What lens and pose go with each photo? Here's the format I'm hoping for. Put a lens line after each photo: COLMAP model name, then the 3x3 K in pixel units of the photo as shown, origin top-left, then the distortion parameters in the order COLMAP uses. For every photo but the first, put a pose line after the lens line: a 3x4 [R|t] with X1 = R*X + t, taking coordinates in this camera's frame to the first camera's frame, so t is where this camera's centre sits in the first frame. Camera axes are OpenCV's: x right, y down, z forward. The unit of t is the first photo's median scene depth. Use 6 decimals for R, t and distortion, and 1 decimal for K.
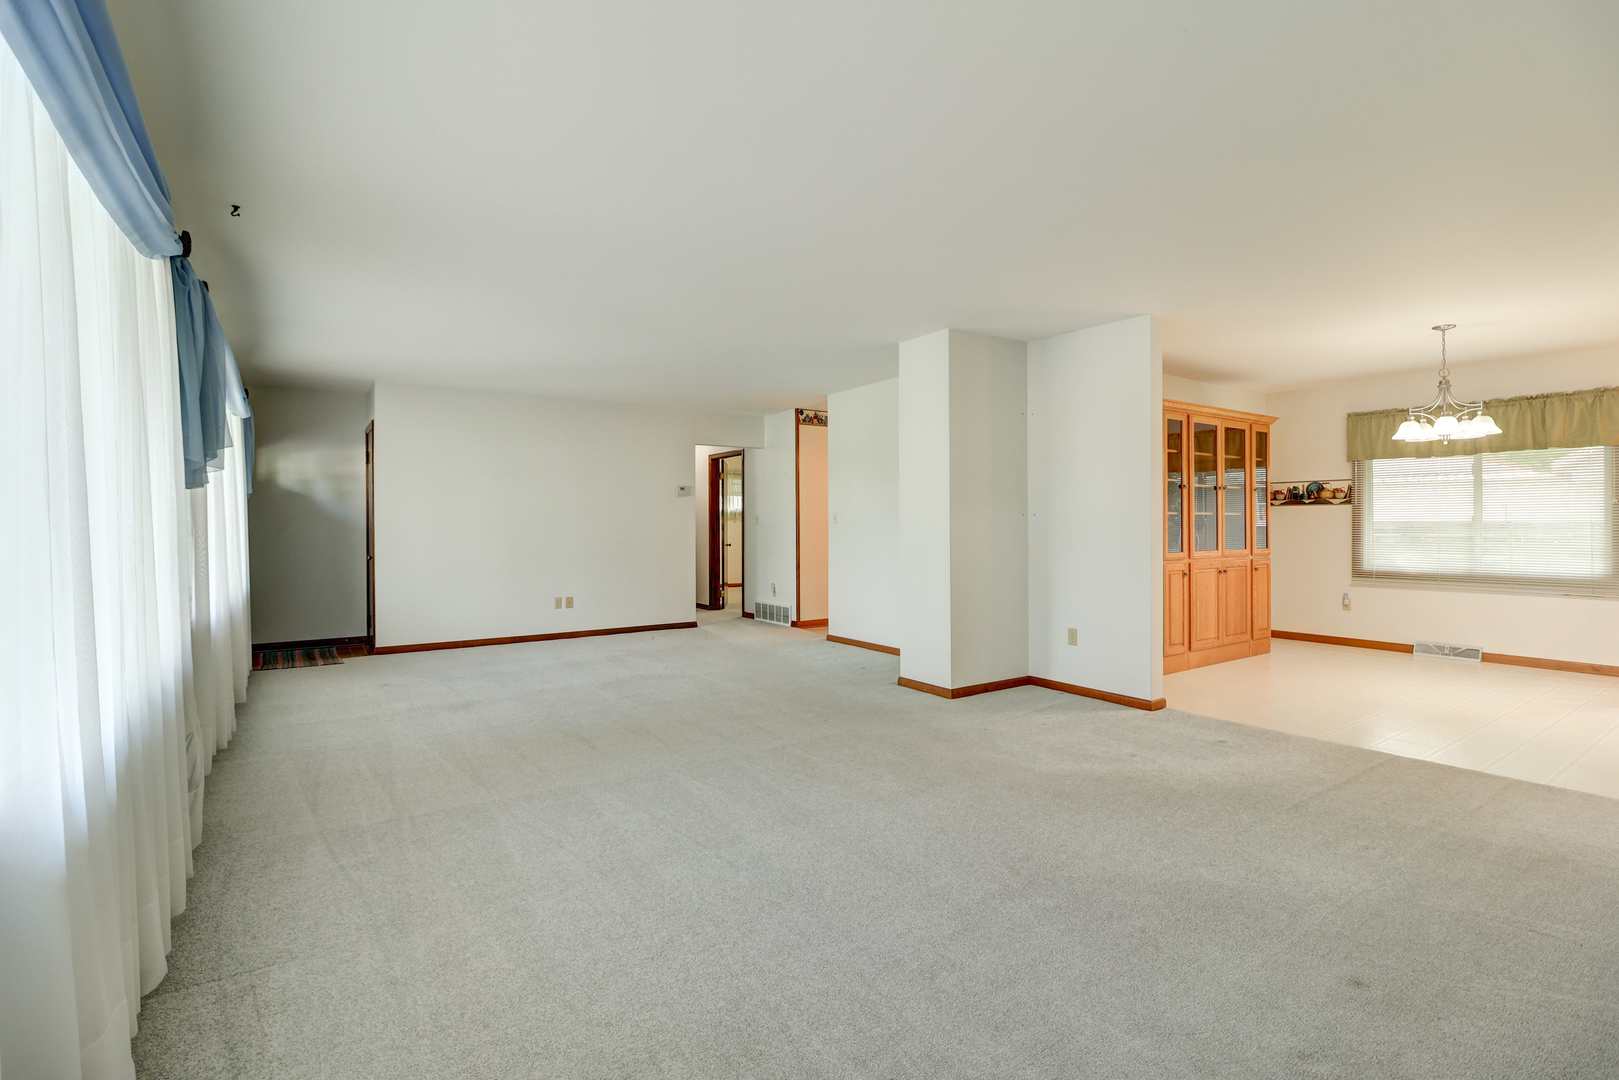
lens RADIAL K [[750.9, 0, 814.5], [0, 750.9, 522.7], [0, 0, 1]] dist [-0.000832, -0.014038]
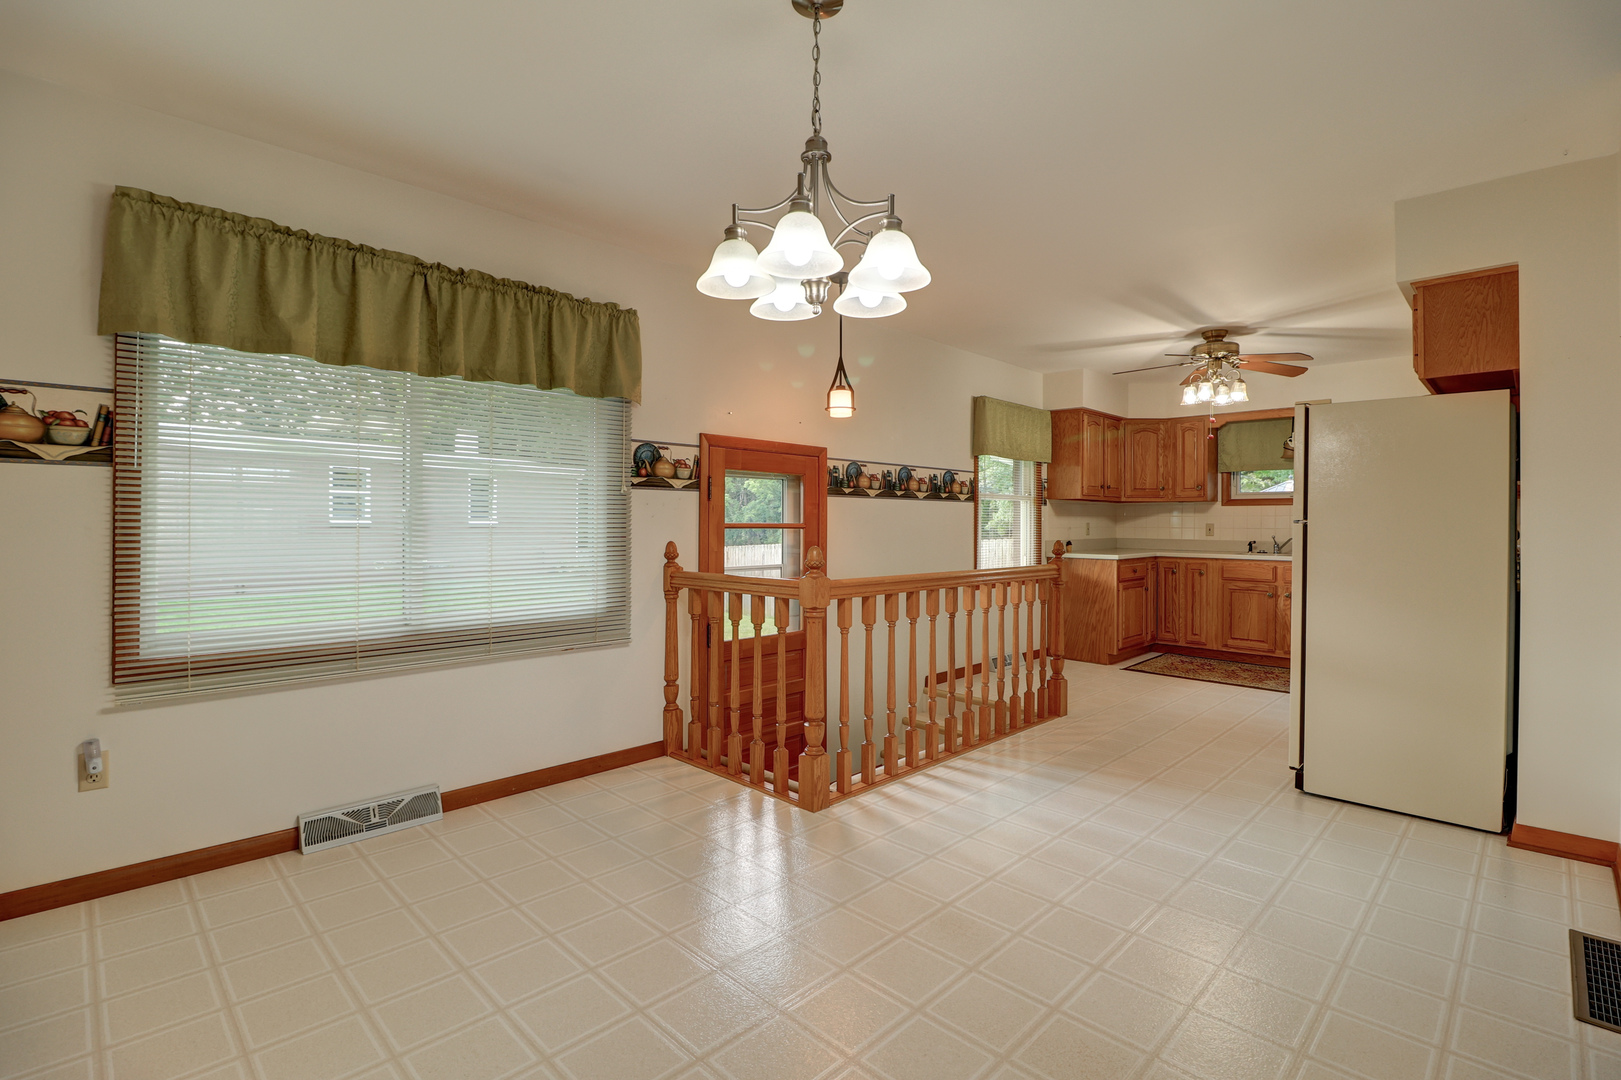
lens RADIAL K [[751.8, 0, 815.5], [0, 751.8, 522.7], [0, 0, 1]] dist [-0.000832, -0.014038]
pose [[-0.192470, 0.003479, 0.981297, 0.360997], [-0.005408, 0.999975, -0.004606, 0.000784], [-0.981288, -0.006193, -0.192446, 0.814727]]
